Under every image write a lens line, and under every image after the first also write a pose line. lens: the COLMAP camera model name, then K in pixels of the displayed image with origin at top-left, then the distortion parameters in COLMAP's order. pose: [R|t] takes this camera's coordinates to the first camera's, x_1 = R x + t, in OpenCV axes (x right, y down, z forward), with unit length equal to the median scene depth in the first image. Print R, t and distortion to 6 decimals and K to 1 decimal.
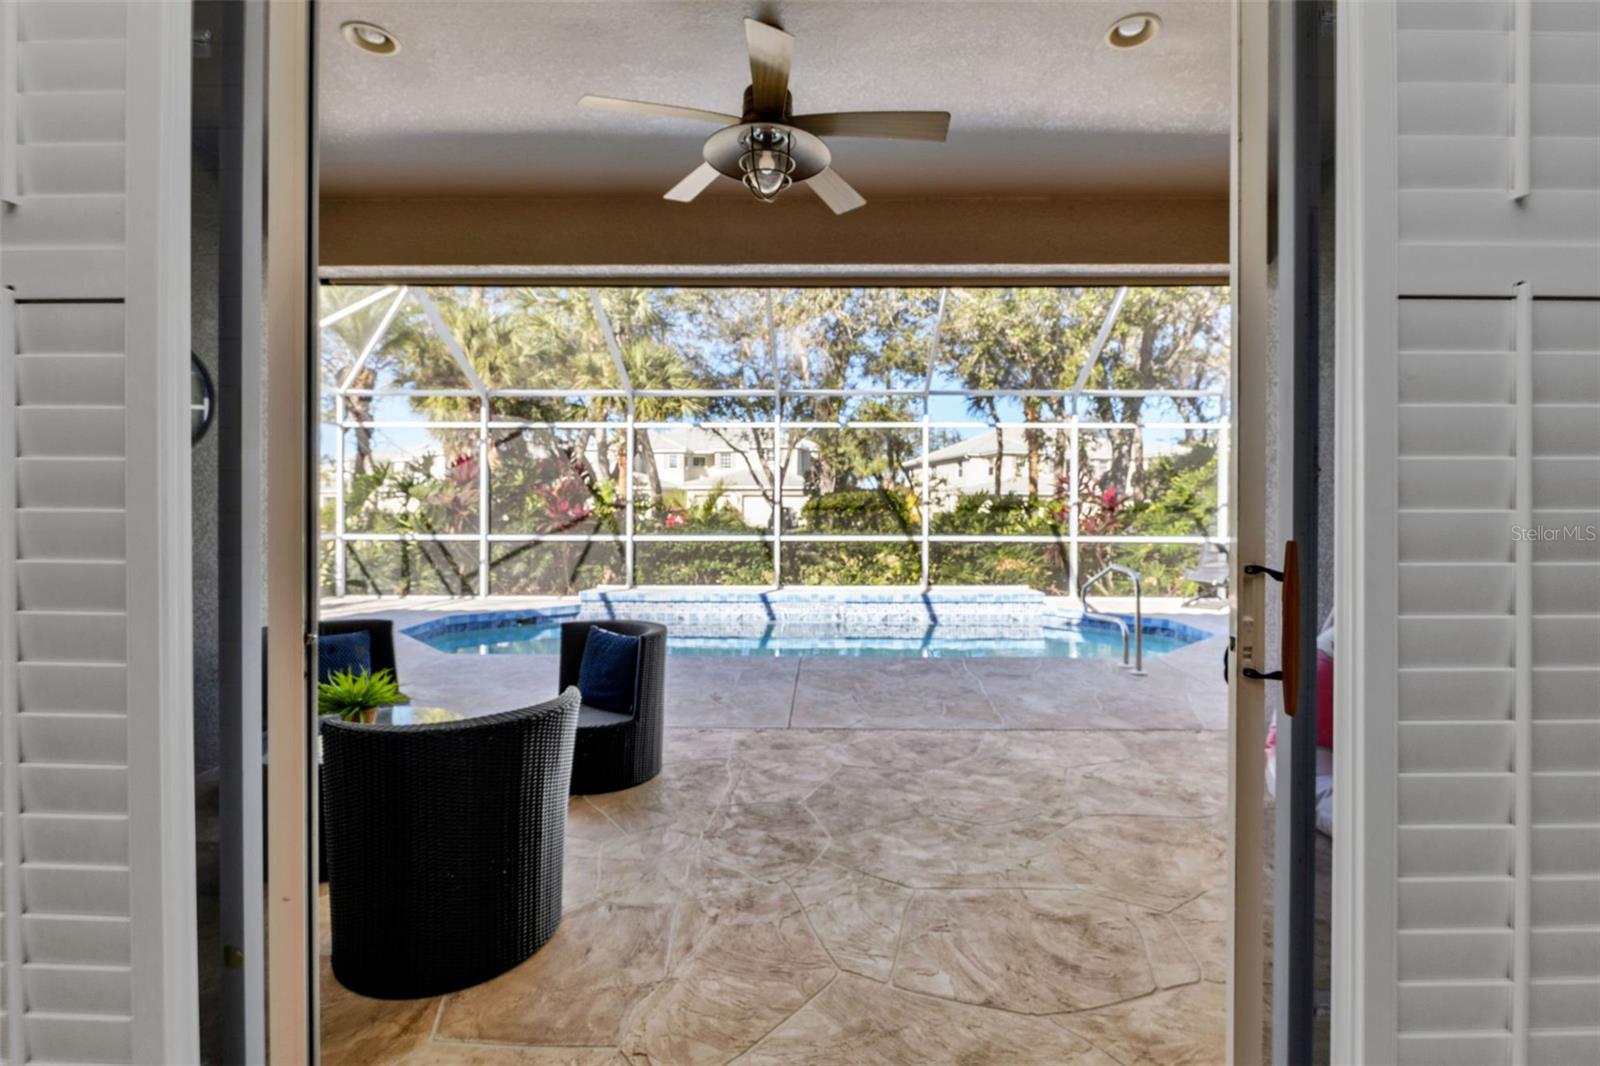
lens RADIAL K [[706.9, 0, 810.0], [0, 706.9, 523.2], [0, 0, 1]] dist [-0.003204, -0.000460]
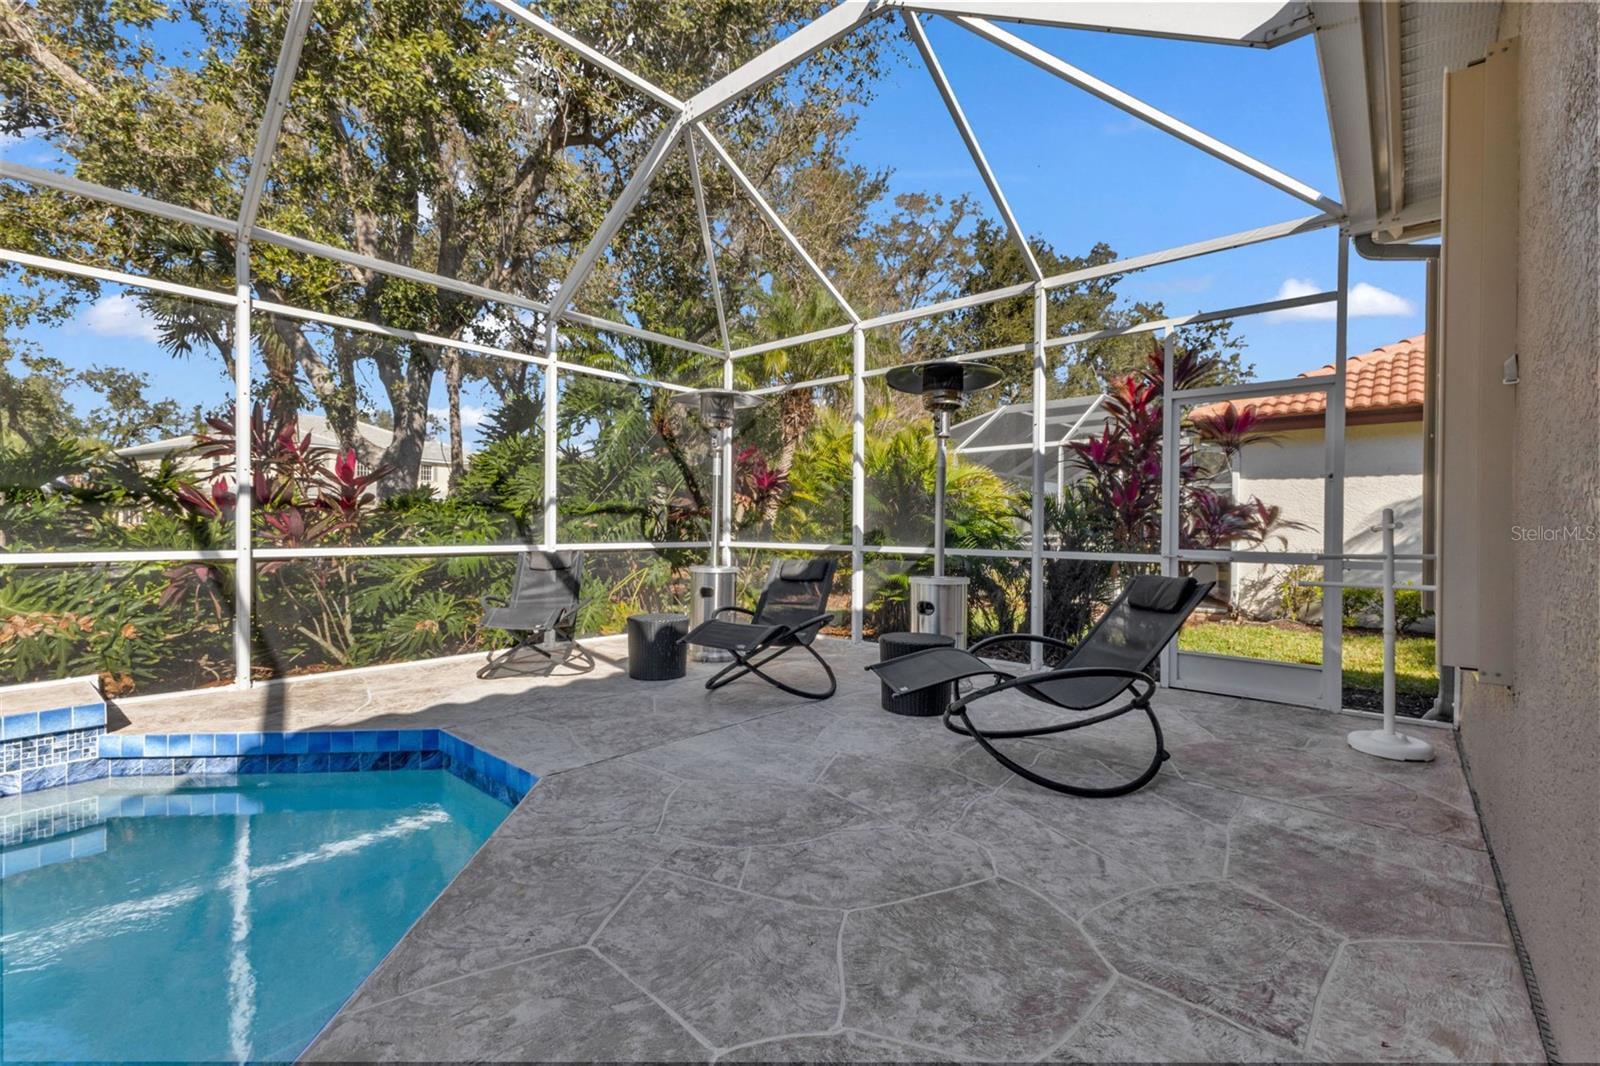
lens RADIAL K [[716.0, 0, 801.1], [0, 716.0, 529.6], [0, 0, 1]] dist [0.007892, -0.000619]
pose [[0.649608, 0.002230, 0.760266, 0.247561], [-0.000333, 0.999996, -0.002648, 0.008118], [-0.760270, 0.001467, 0.649606, 0.420749]]
